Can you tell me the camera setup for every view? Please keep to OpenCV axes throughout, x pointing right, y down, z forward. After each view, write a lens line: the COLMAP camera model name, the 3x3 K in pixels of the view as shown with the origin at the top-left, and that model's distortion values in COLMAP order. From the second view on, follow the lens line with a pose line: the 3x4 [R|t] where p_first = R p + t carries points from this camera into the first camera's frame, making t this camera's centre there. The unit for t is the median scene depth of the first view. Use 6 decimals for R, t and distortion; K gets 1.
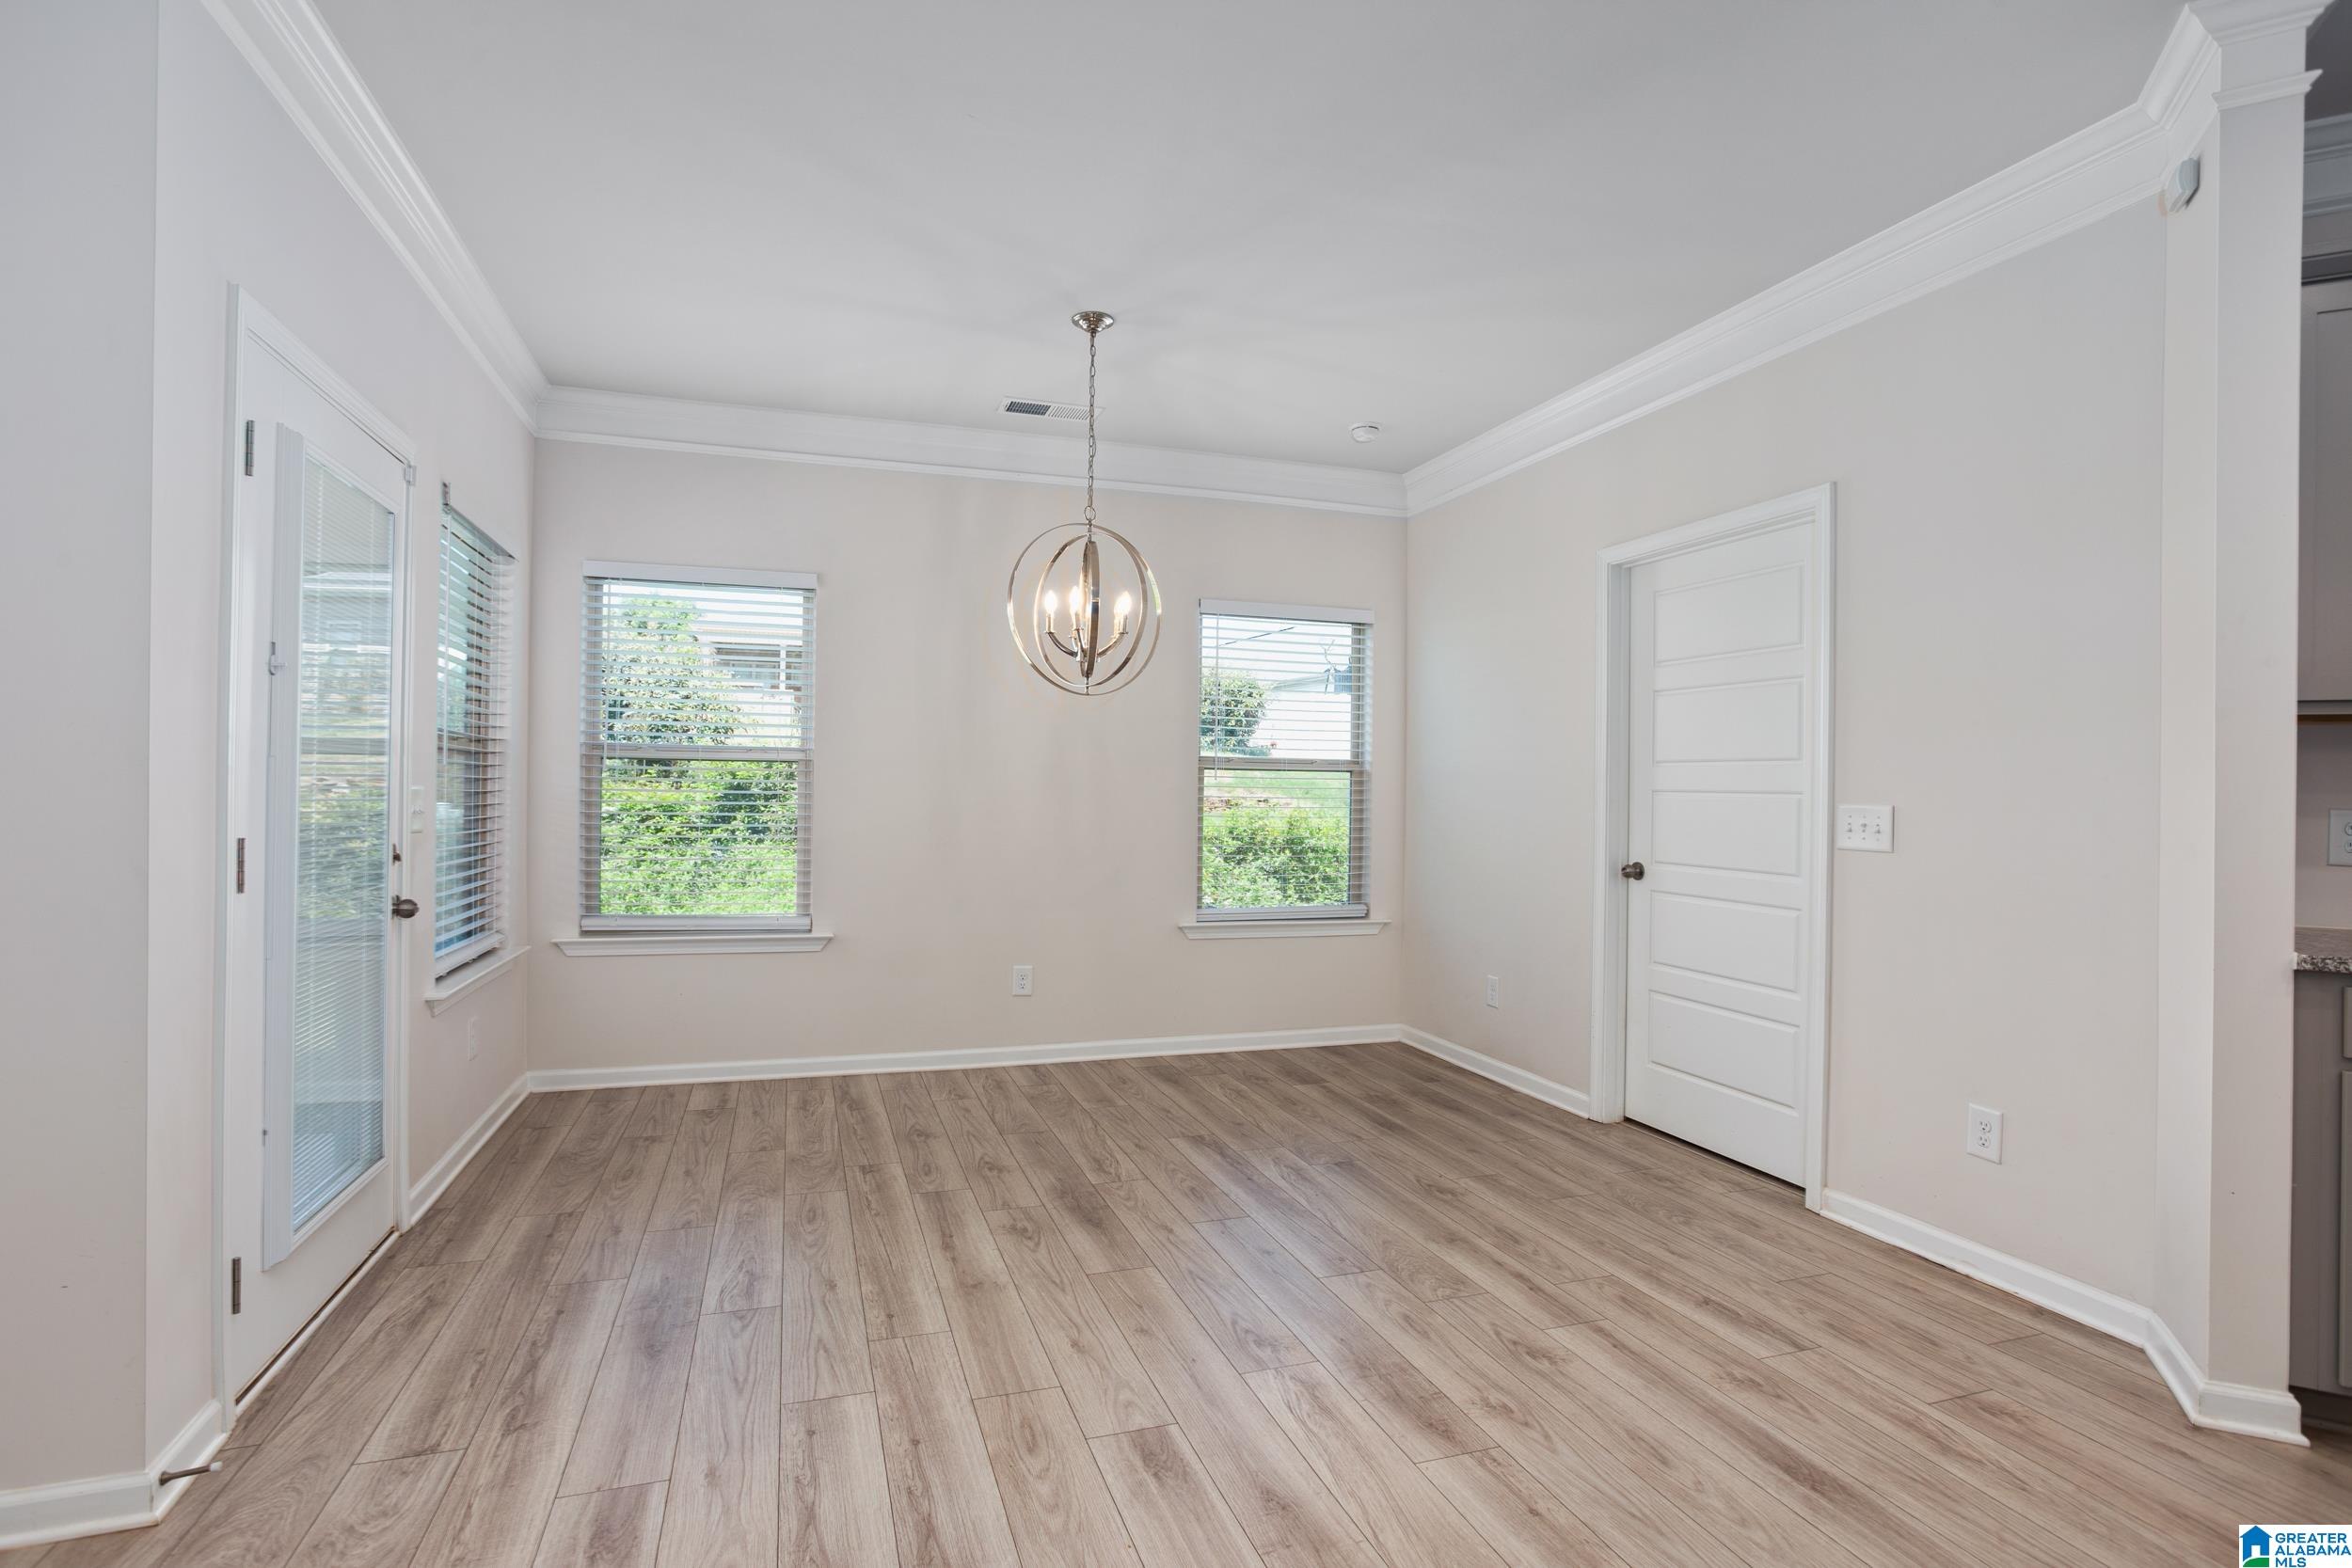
lens RADIAL K [[1155.2, 0, 1172.4], [0, 1155.2, 783.0], [0, 0, 1]] dist [-0.039442, 0.016655]
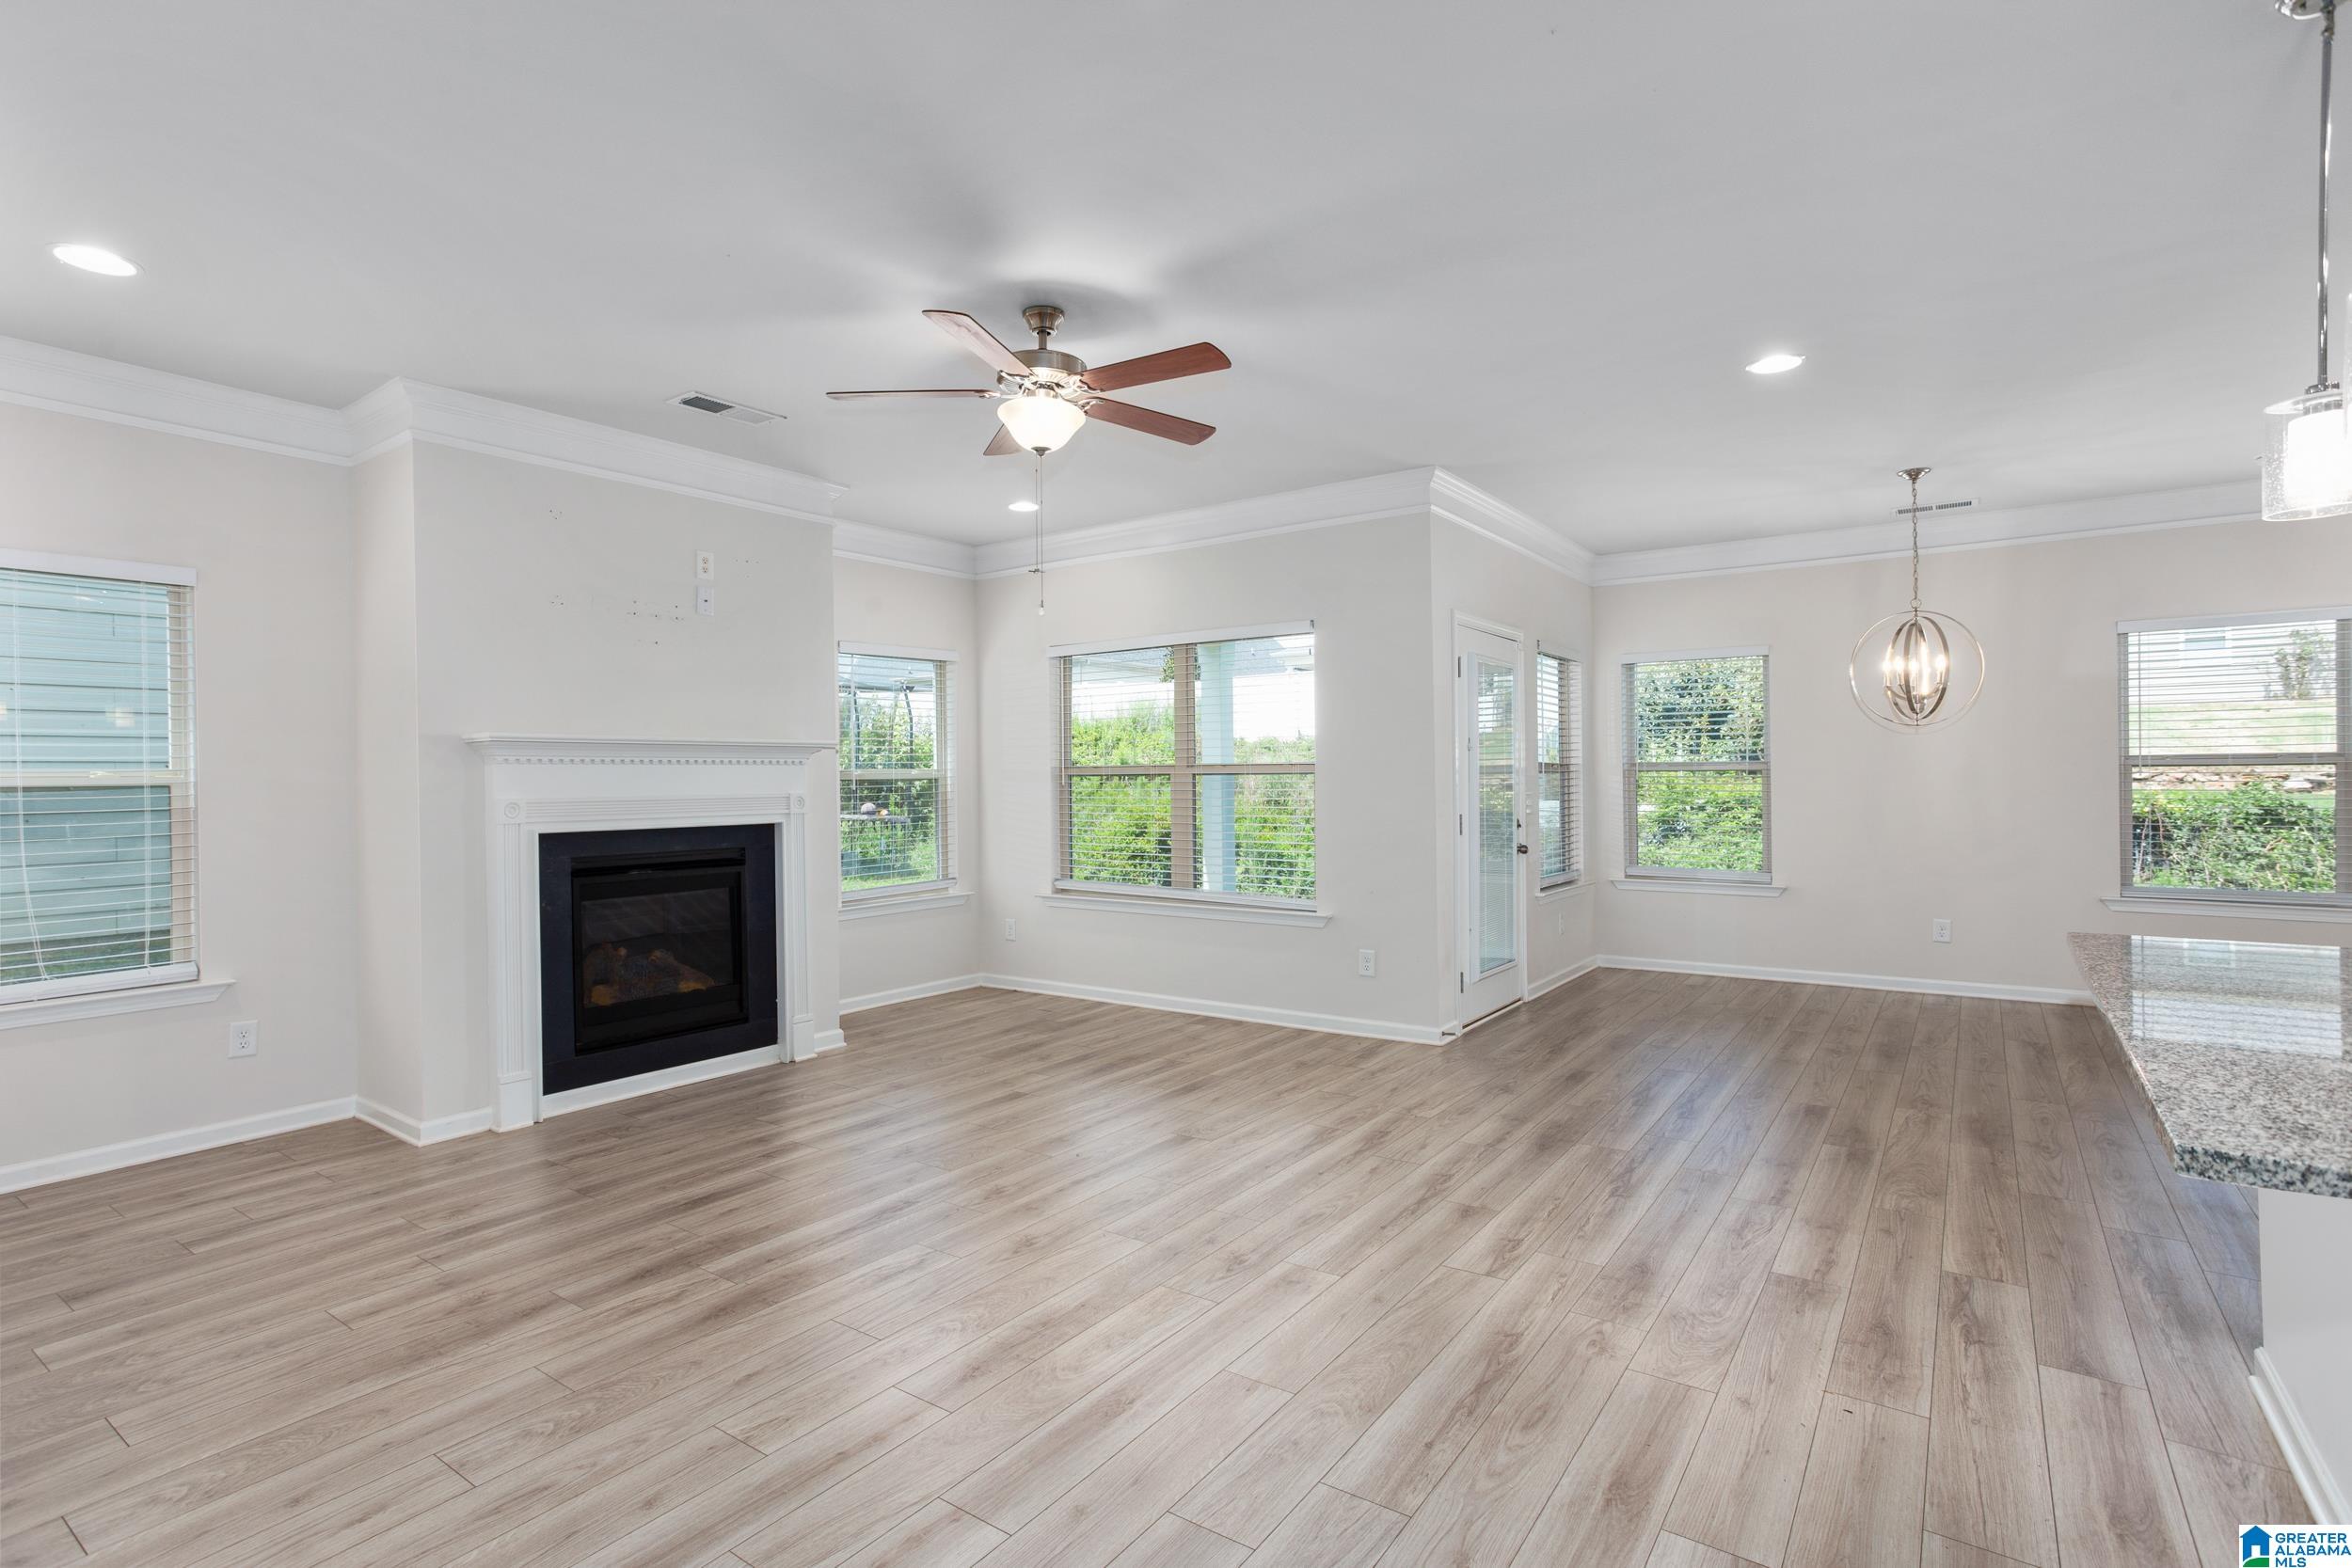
lens RADIAL K [[1143.0, 0, 1167.8], [0, 1143.0, 768.2], [0, 0, 1]] dist [-0.014610, 0.002695]
pose [[0.579330, -0.031026, -0.814502, 0.915886], [0.025986, 0.999470, -0.019588, -0.029805], [0.814679, -0.009818, 0.579829, -1.057518]]
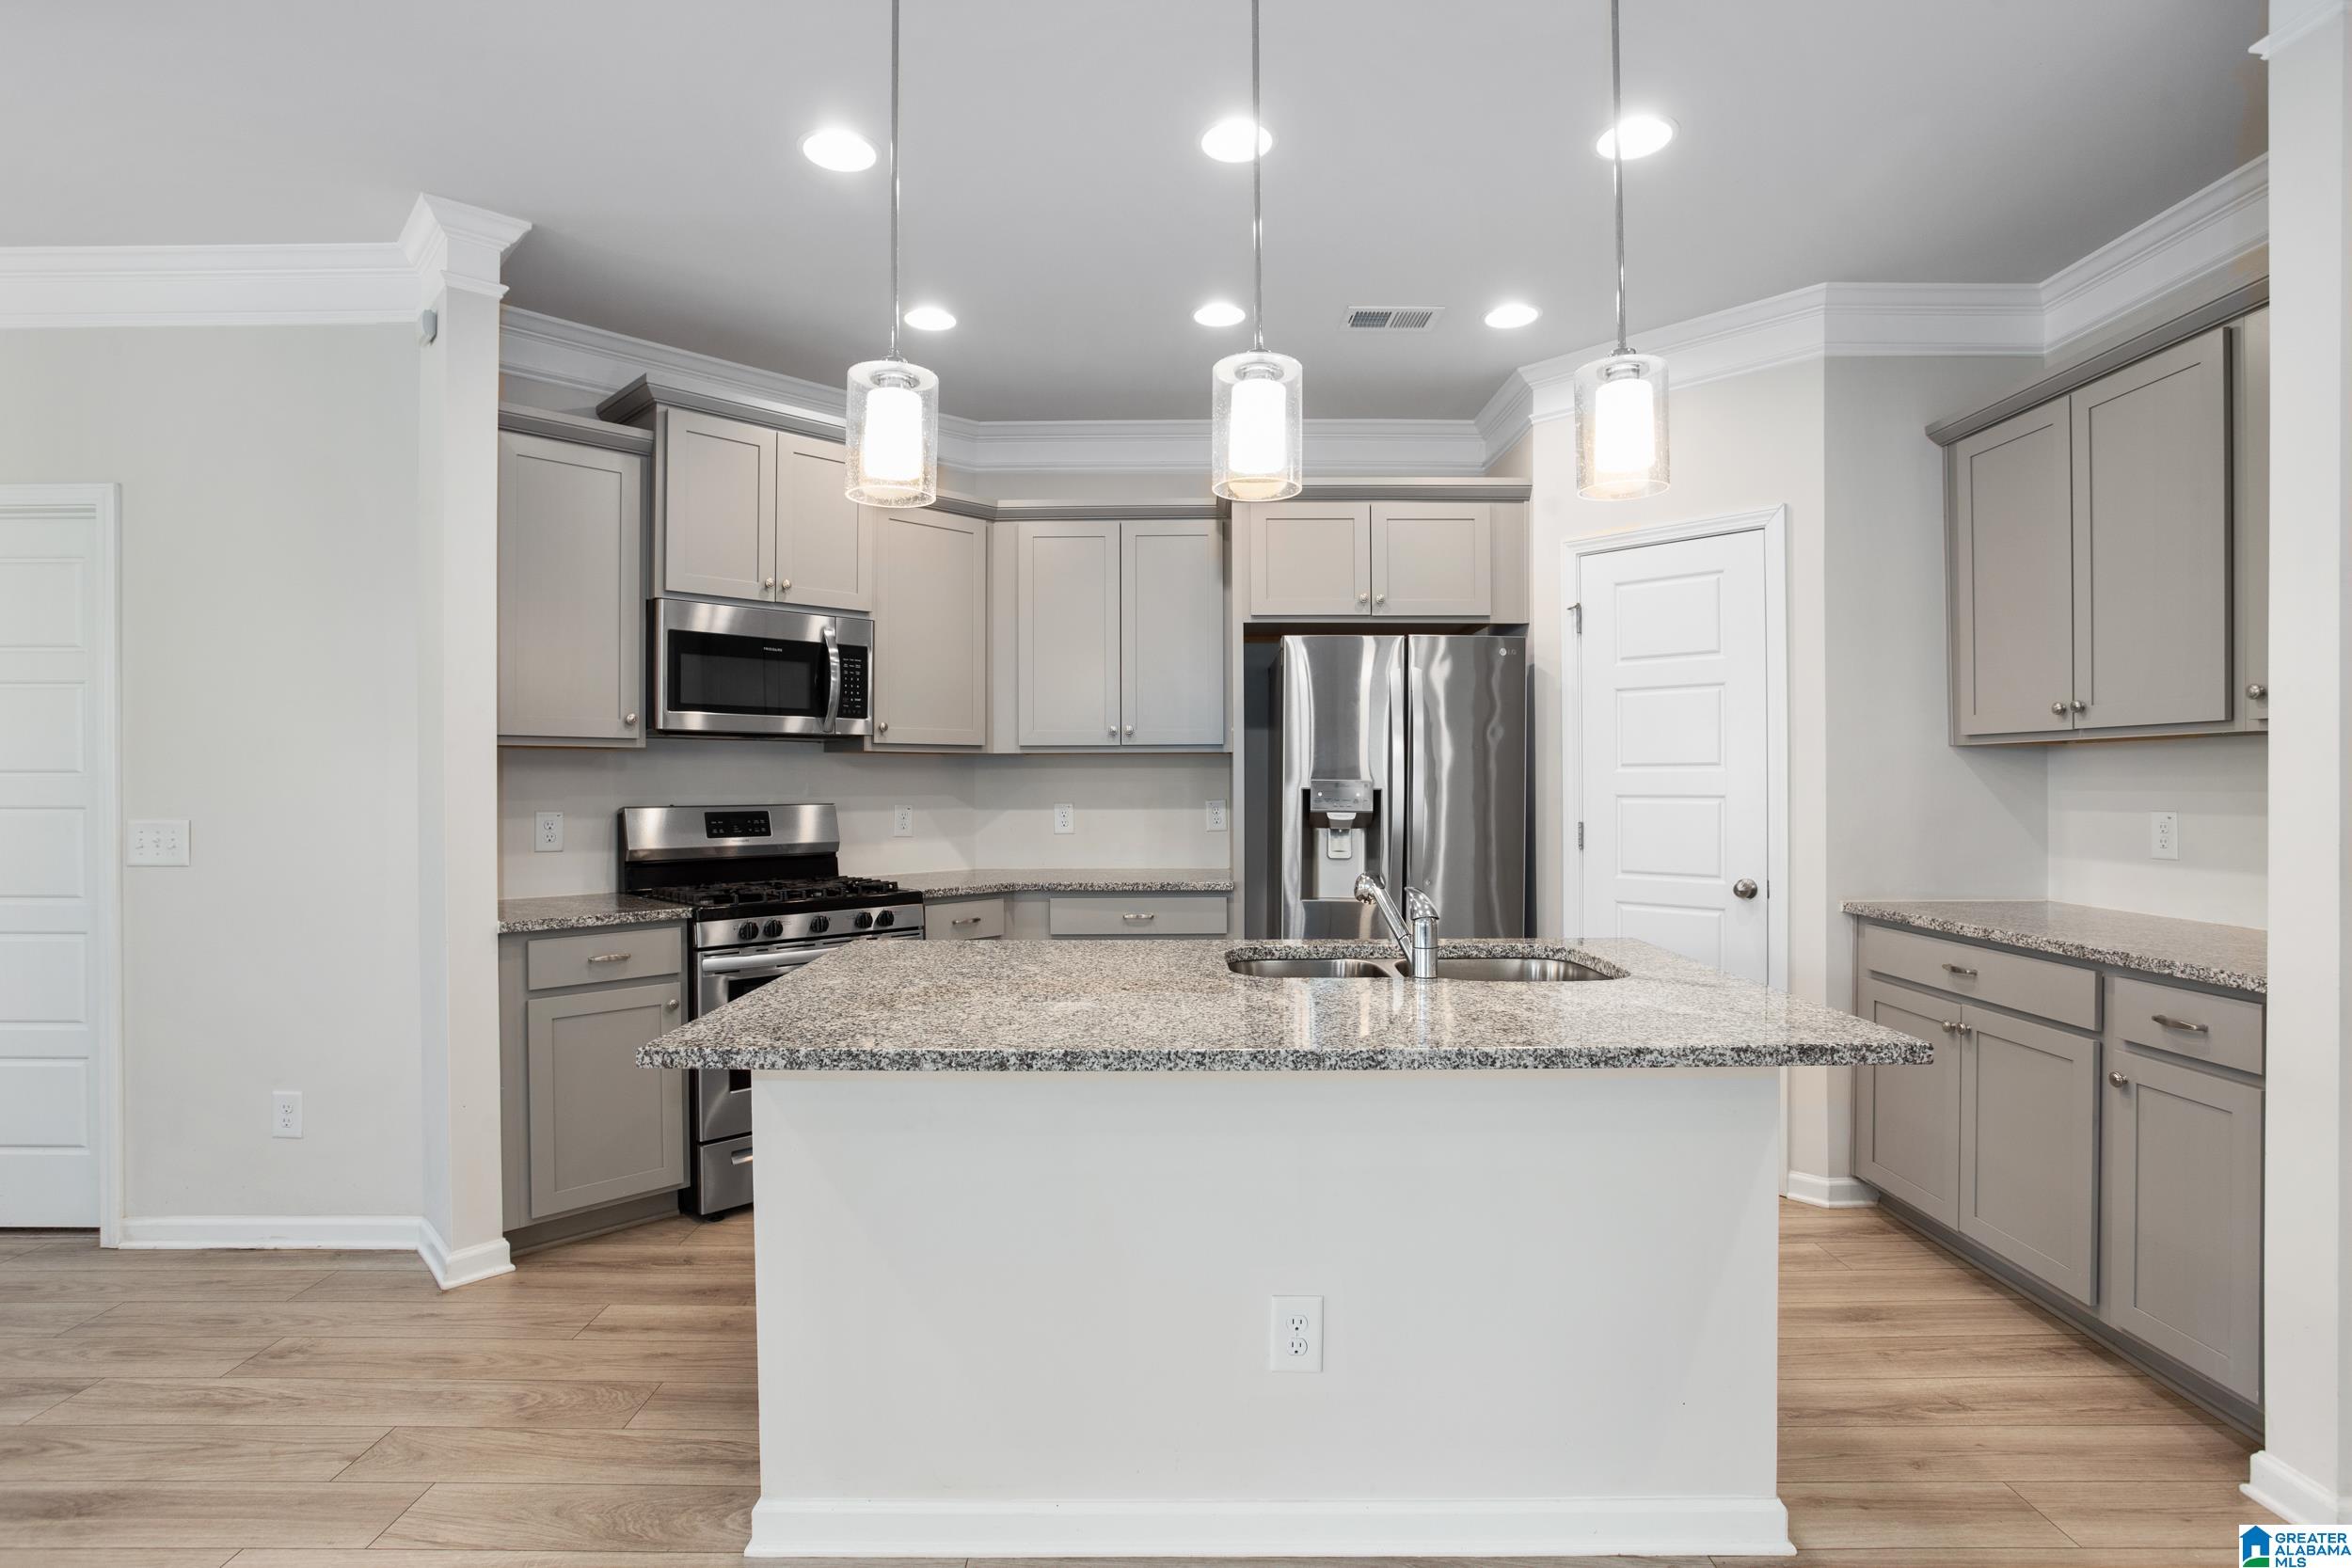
lens RADIAL K [[1155.2, 0, 1173.6], [0, 1155.2, 778.9], [0, 0, 1]] dist [-0.039442, 0.016655]
pose [[0.323586, -0.016407, 0.946056, -0.050988], [0.004389, 0.999865, 0.015839, -0.038518], [-0.946189, -0.000973, 0.323614, -0.213267]]
